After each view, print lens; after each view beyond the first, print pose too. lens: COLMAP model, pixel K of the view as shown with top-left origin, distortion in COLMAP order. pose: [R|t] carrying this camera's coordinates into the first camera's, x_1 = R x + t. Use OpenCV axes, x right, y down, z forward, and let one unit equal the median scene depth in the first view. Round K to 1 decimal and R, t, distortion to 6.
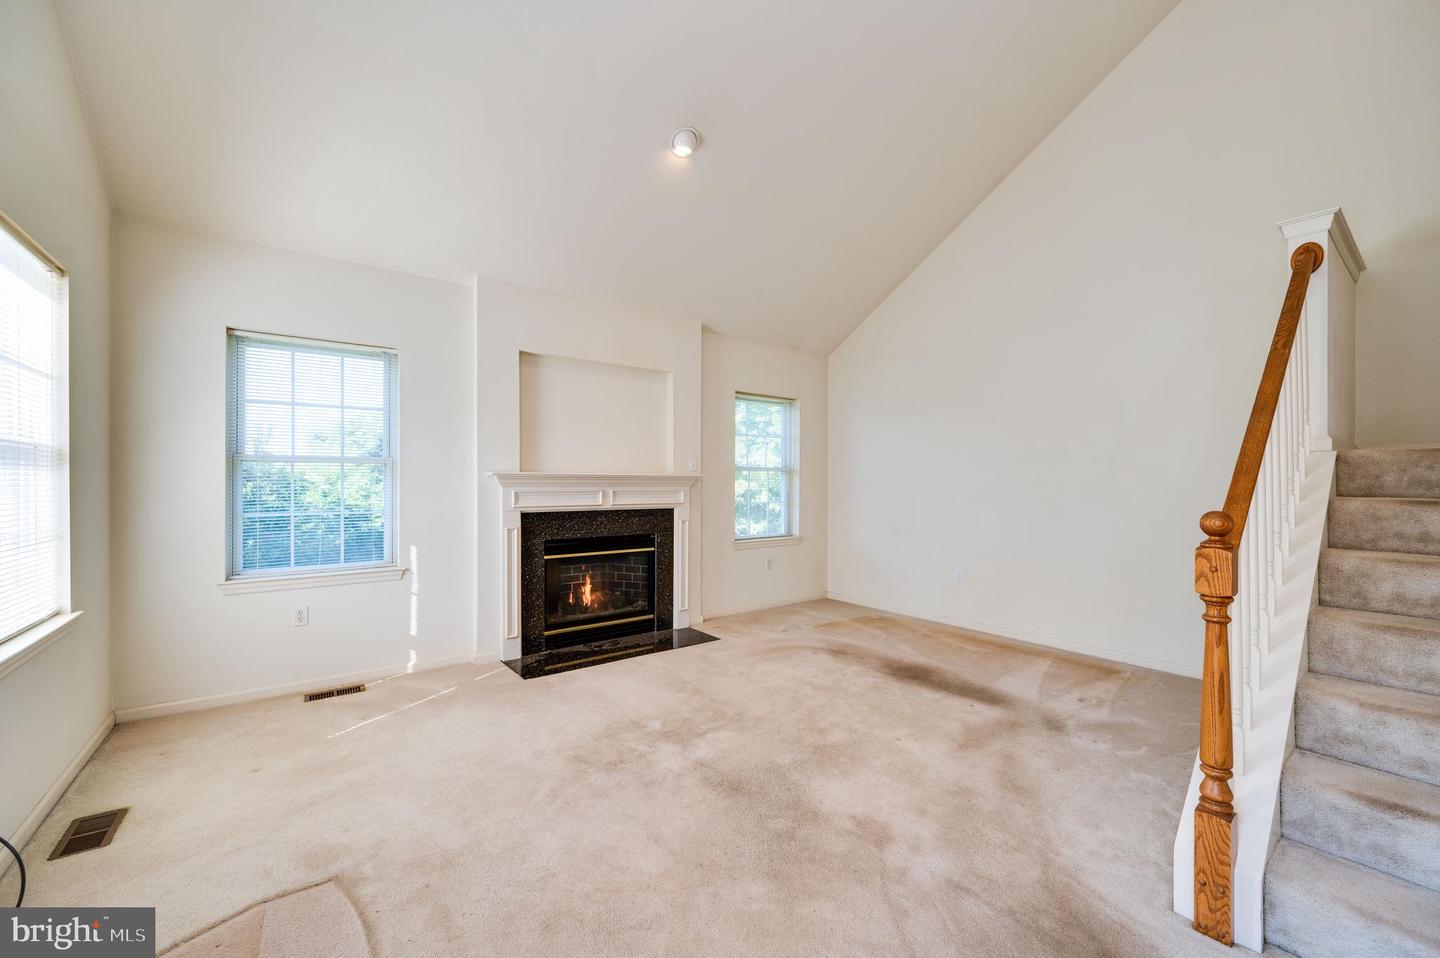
lens RADIAL K [[570.3, 0, 740.8], [0, 570.3, 483.5], [0, 0, 1]] dist [-0.000708, -0.000423]
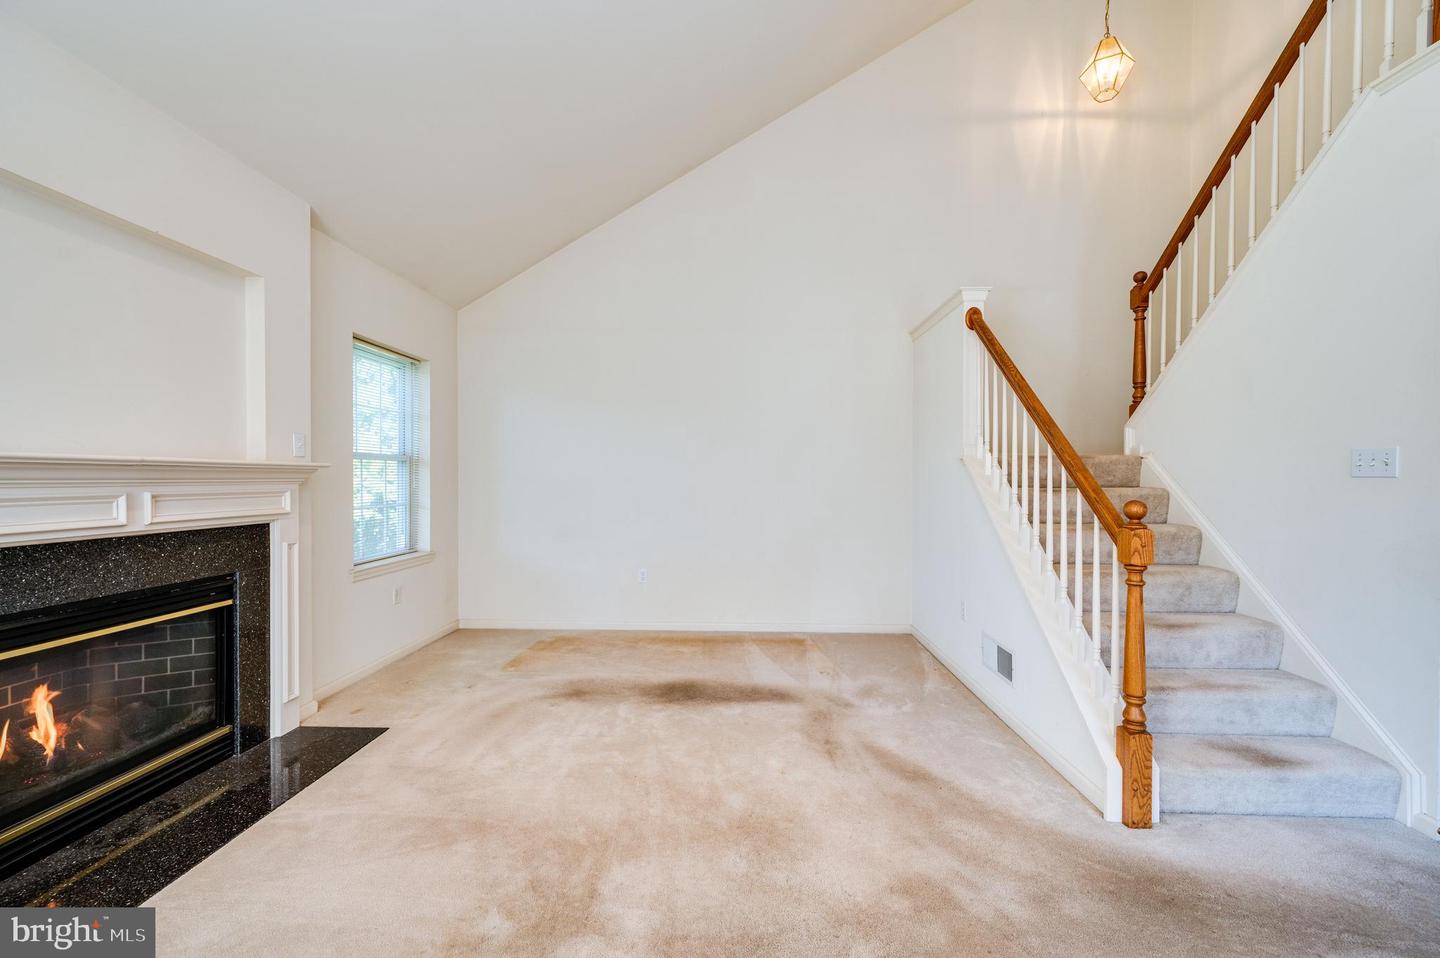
lens RADIAL K [[570.3, 0, 730.6], [0, 570.3, 485.9], [0, 0, 1]] dist [-0.000708, -0.000423]
pose [[0.643496, -0.010548, 0.765377, -0.304240], [0.000633, 0.999912, 0.013248, -0.000311], [-0.765449, -0.008040, 0.643446, 0.353533]]
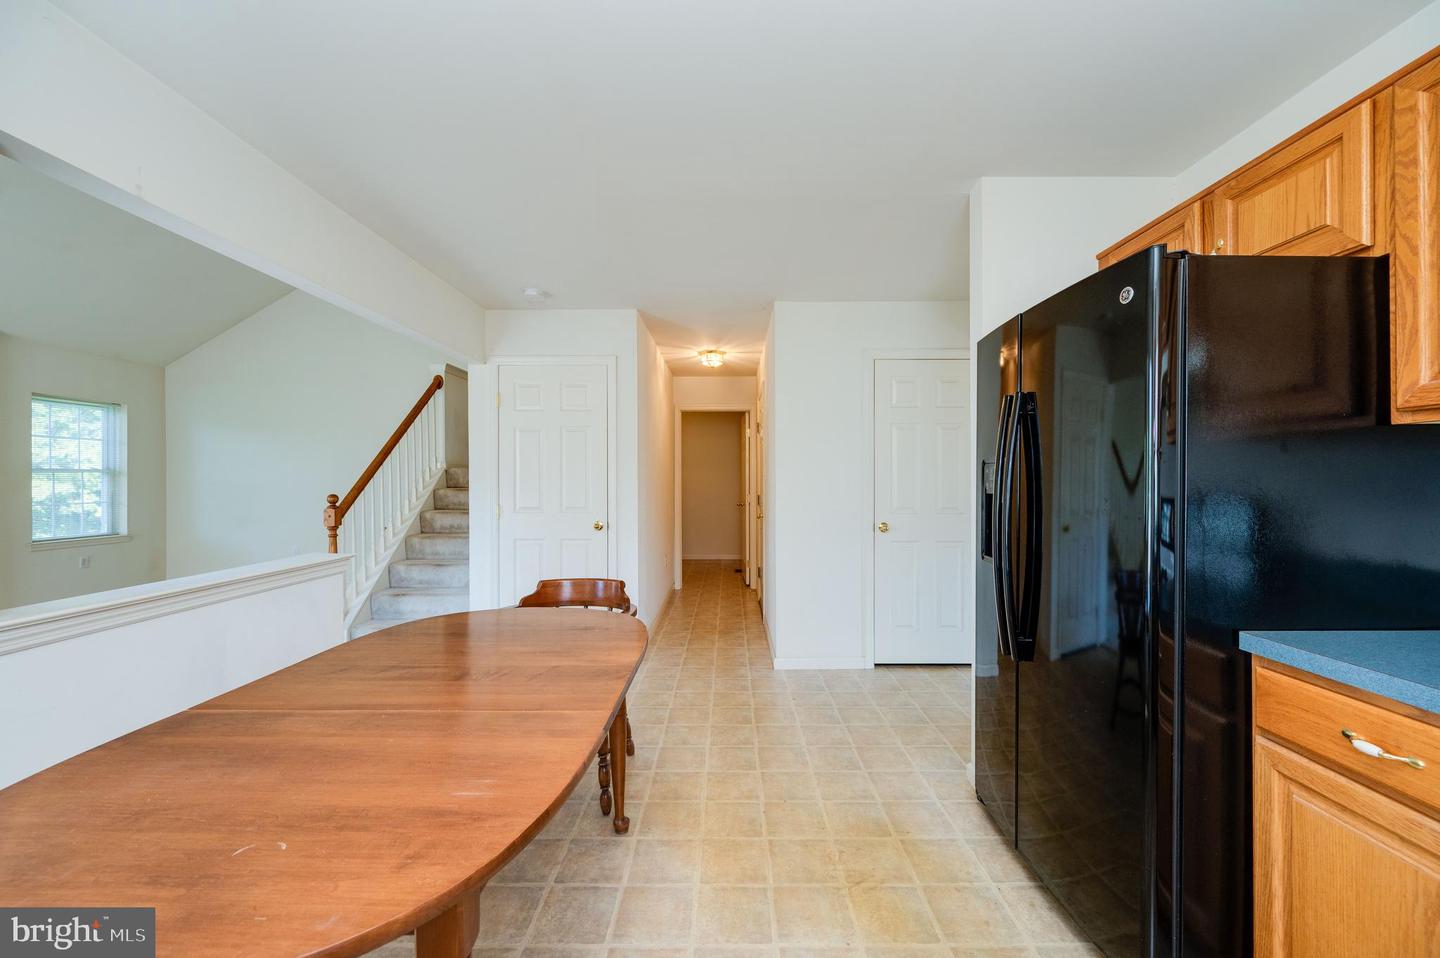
lens RADIAL K [[570.3, 0, 728.1], [0, 570.3, 486.5], [0, 0, 1]] dist [-0.000708, -0.000423]
pose [[0.635053, -0.011381, 0.772385, -0.007158], [0.006258, 0.999934, 0.009589, 0.000842], [-0.772443, -0.001256, 0.635083, -0.768452]]
